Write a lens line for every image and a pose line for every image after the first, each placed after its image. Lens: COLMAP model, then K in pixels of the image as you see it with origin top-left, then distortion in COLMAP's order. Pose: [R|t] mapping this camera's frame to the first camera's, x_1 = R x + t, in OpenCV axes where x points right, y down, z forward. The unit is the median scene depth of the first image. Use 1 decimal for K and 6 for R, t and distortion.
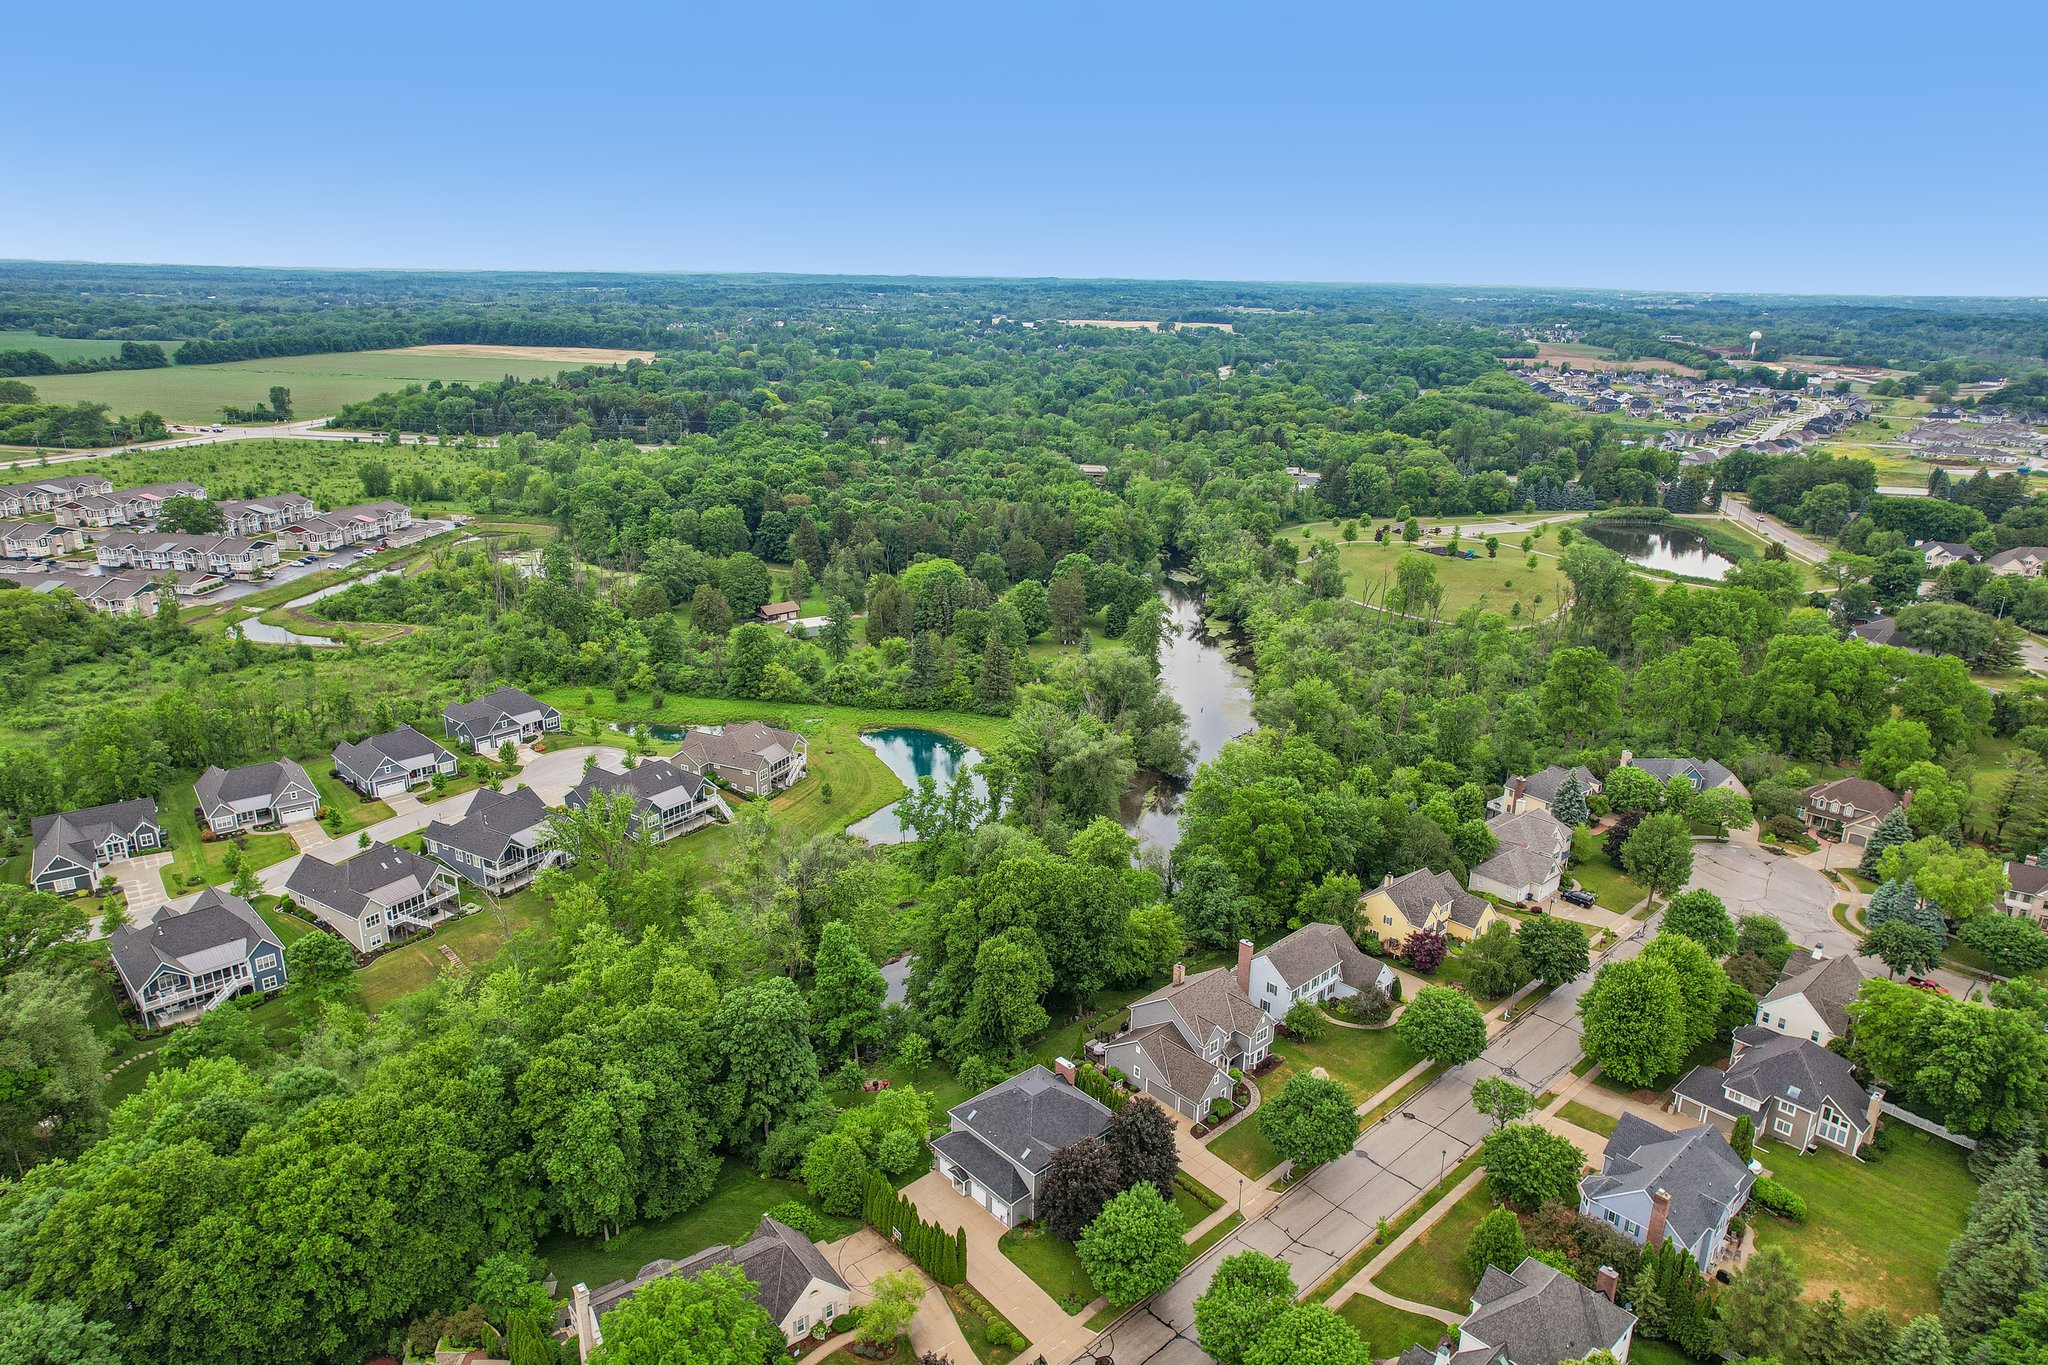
lens RADIAL K [[1307.6, 0, 1024.0], [0, 1307.6, 682.5], [0, 0, 1]] dist [-0.054977, 0.083936]
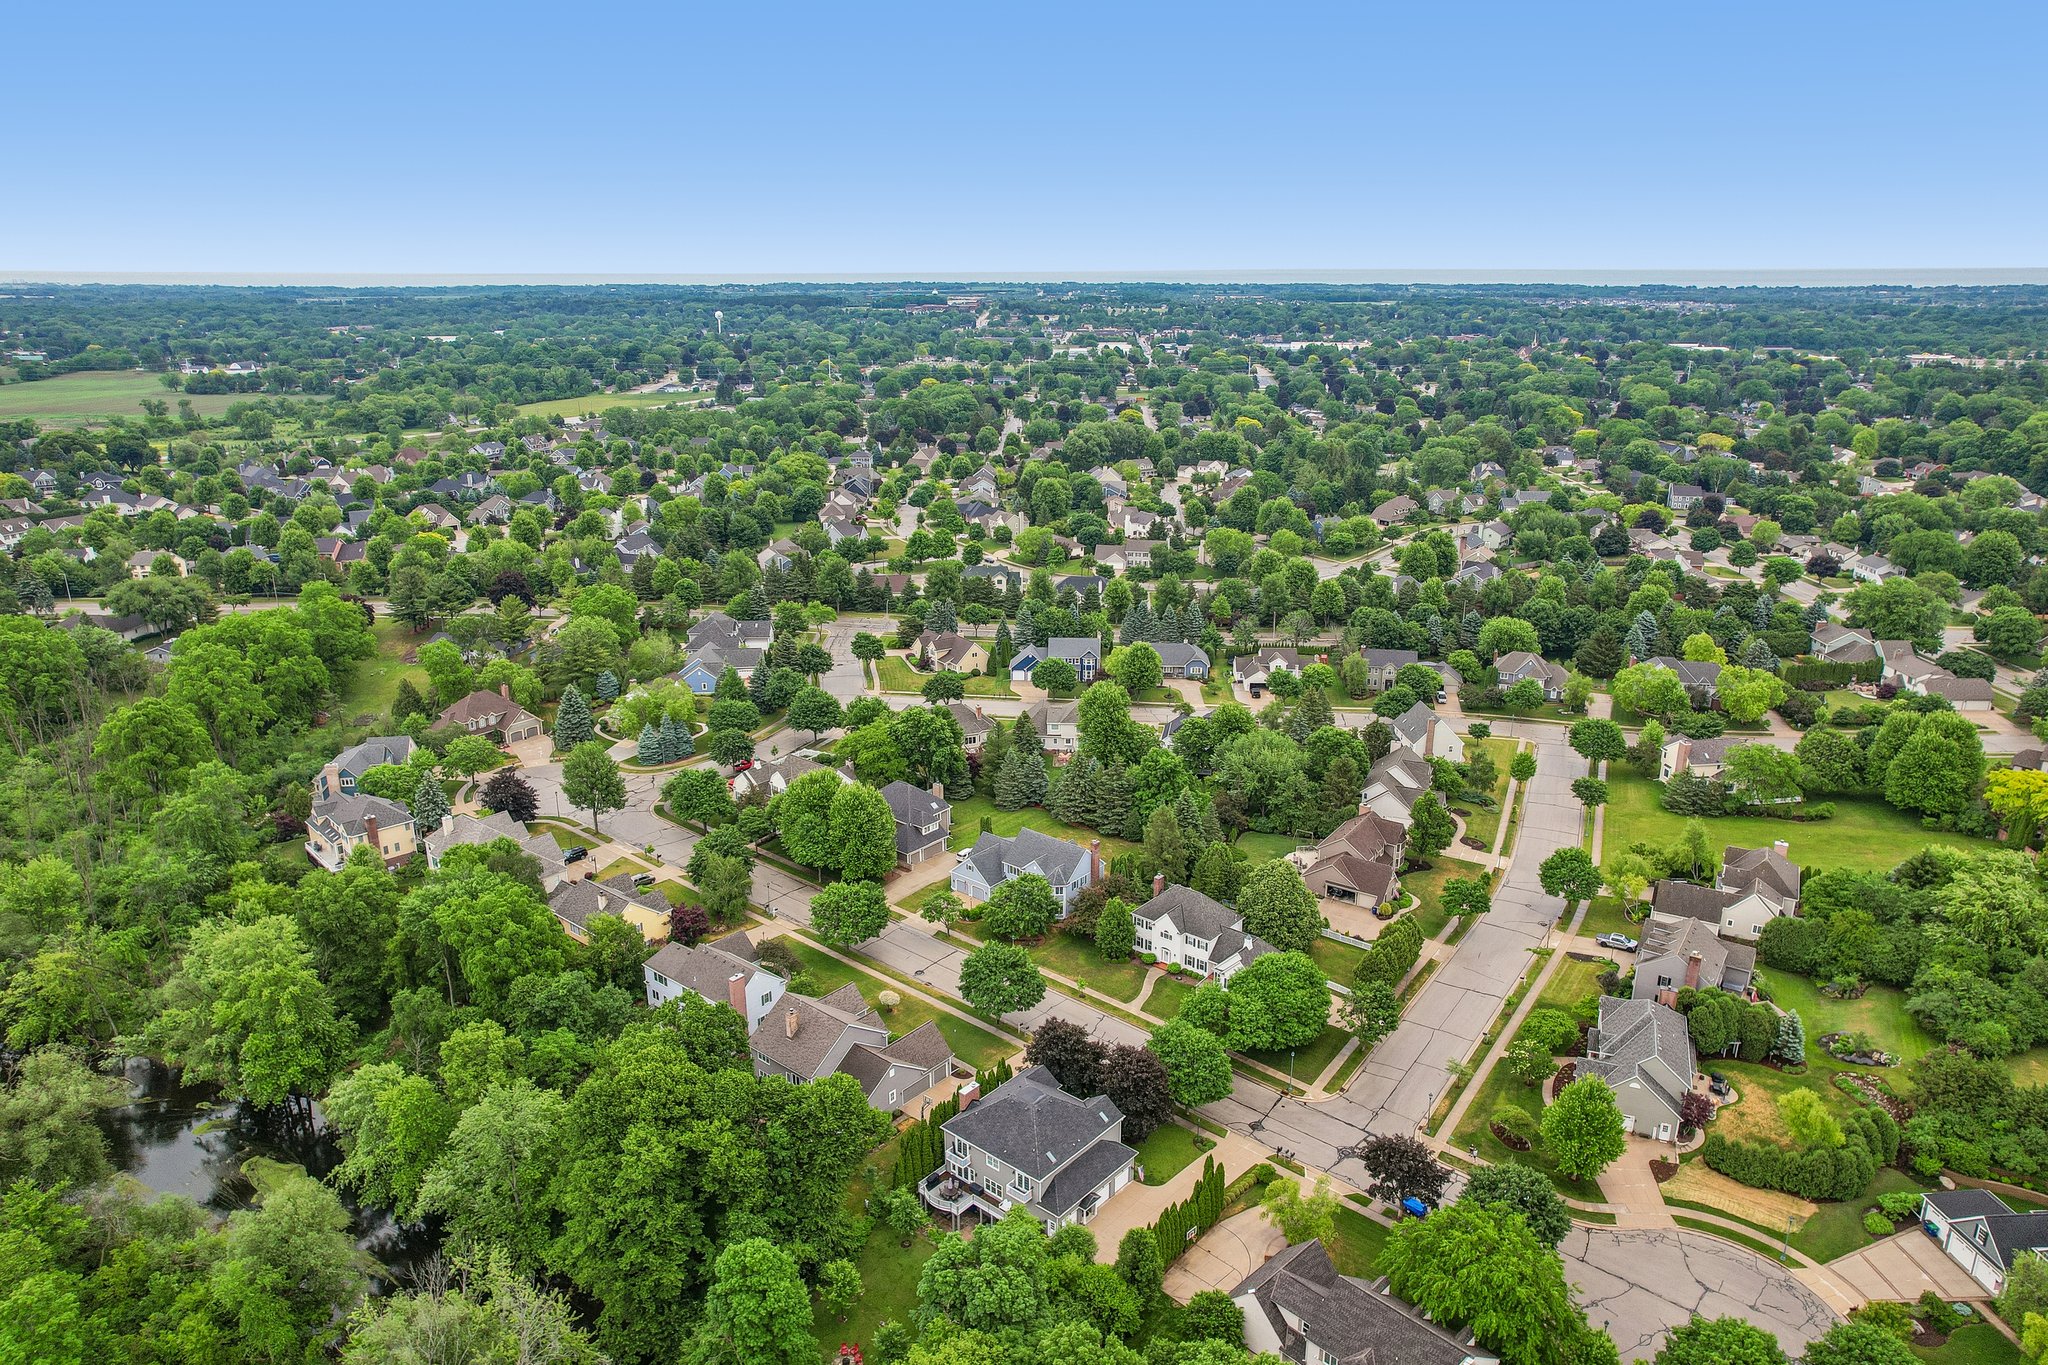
lens RADIAL K [[1300.7, 0, 1017.3], [0, 1300.7, 709.5], [0, 0, 1]] dist [-0.055975, 0.050224]
pose [[-0.101117, -0.339270, 0.935239, -0.636565], [0.300850, 0.885617, 0.353797, -0.228886], [-0.948296, 0.317141, 0.012519, 0.689678]]
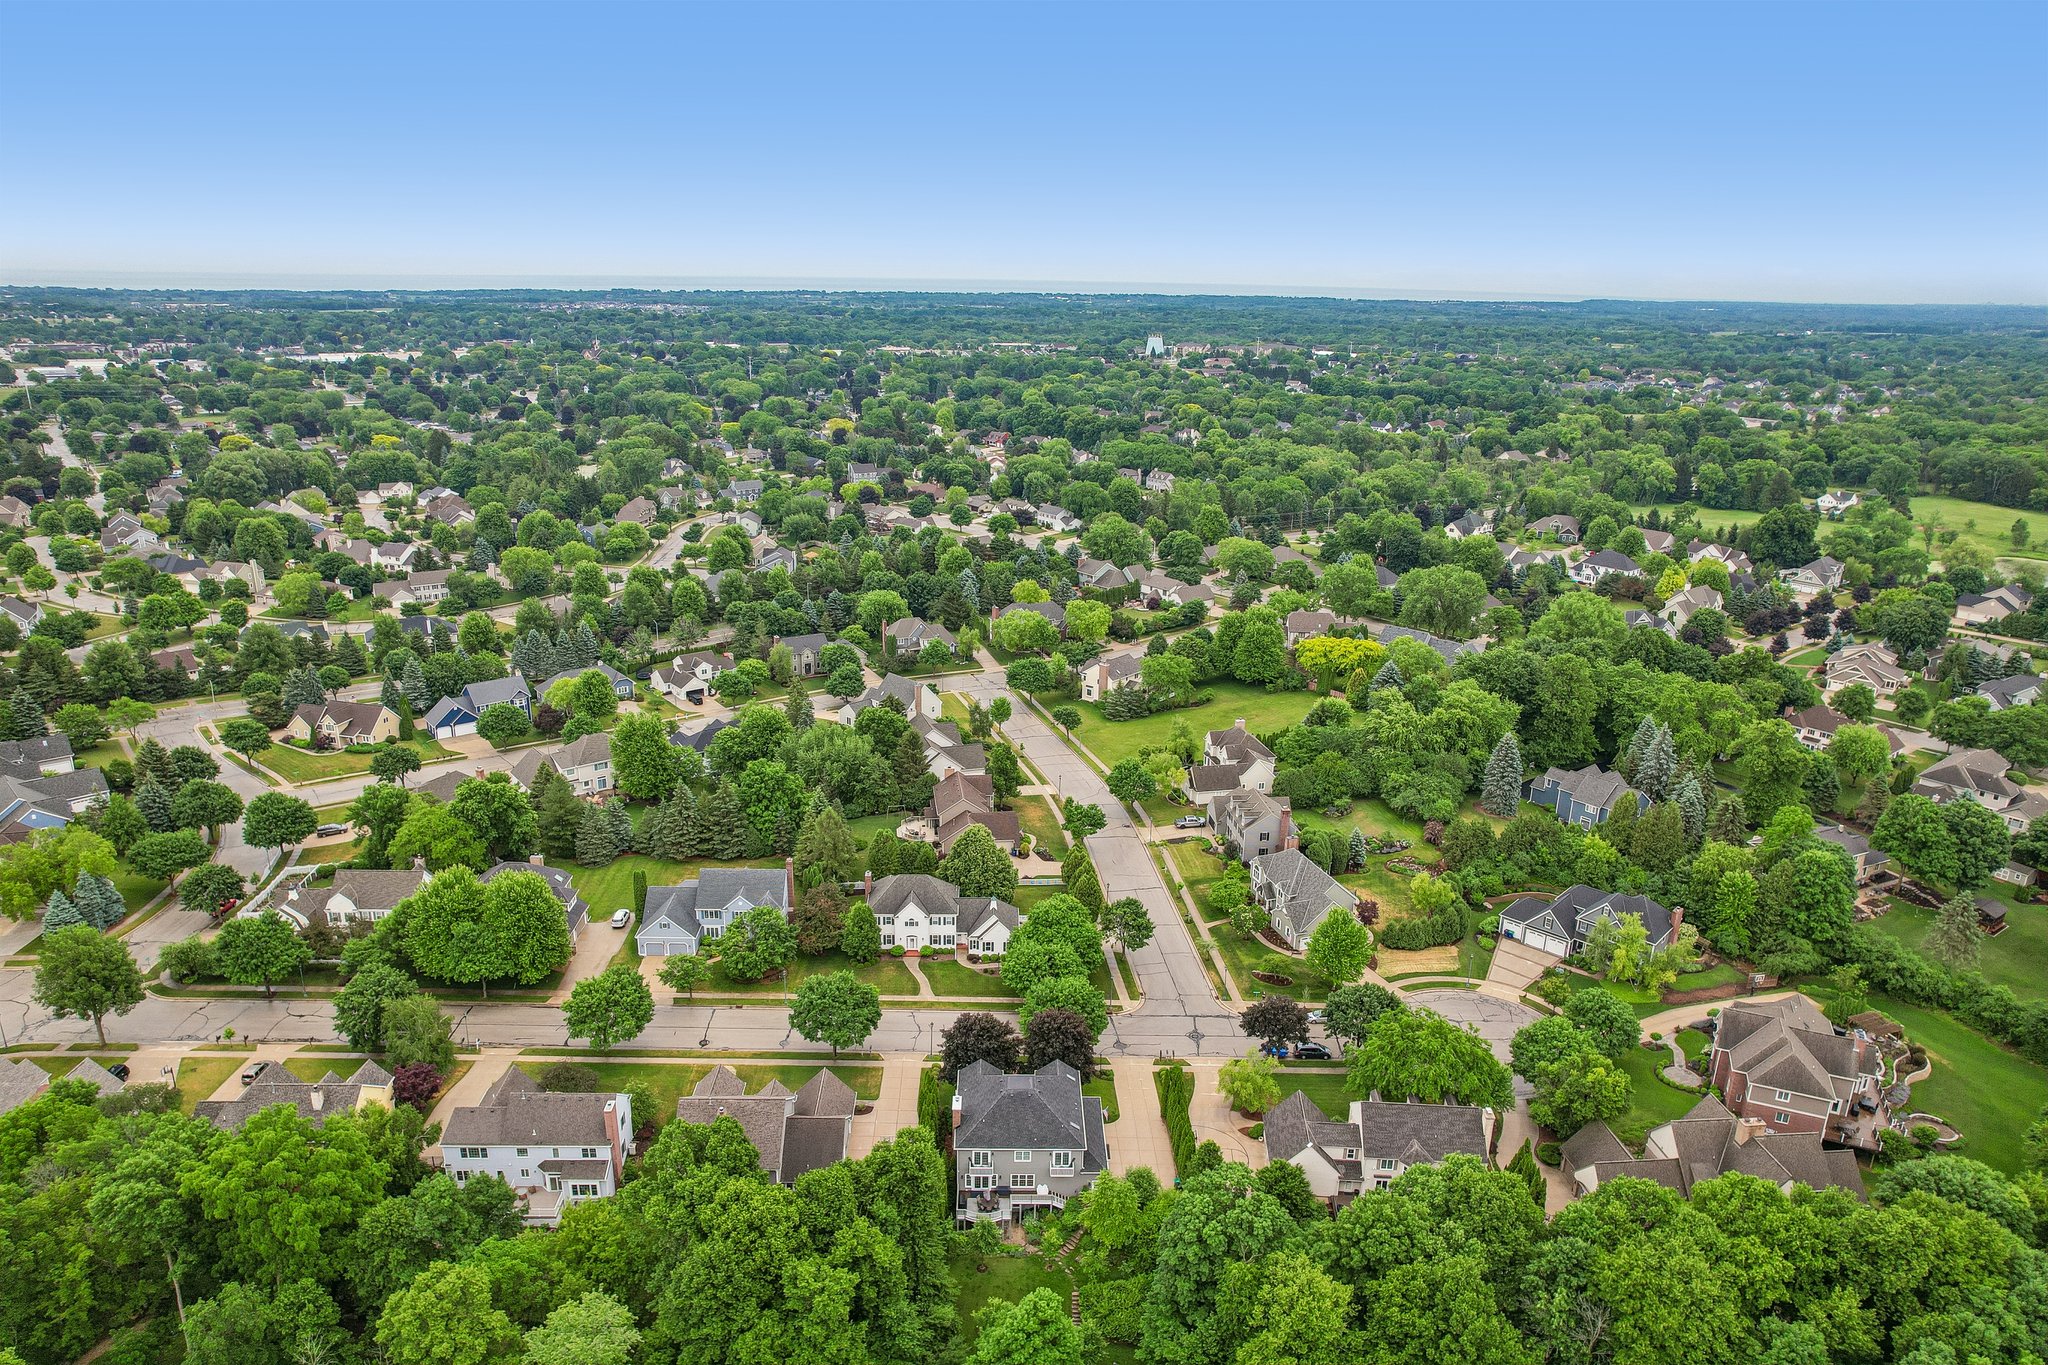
lens RADIAL K [[1297.2, 0, 1018.3], [0, 1297.2, 682.6], [0, 0, 1]] dist [-0.075916, 0.061632]
pose [[-0.734078, -0.232647, 0.637970, -0.447163], [0.174887, 0.843021, 0.508655, -0.348312], [-0.656159, 0.484965, -0.578156, 1.080997]]
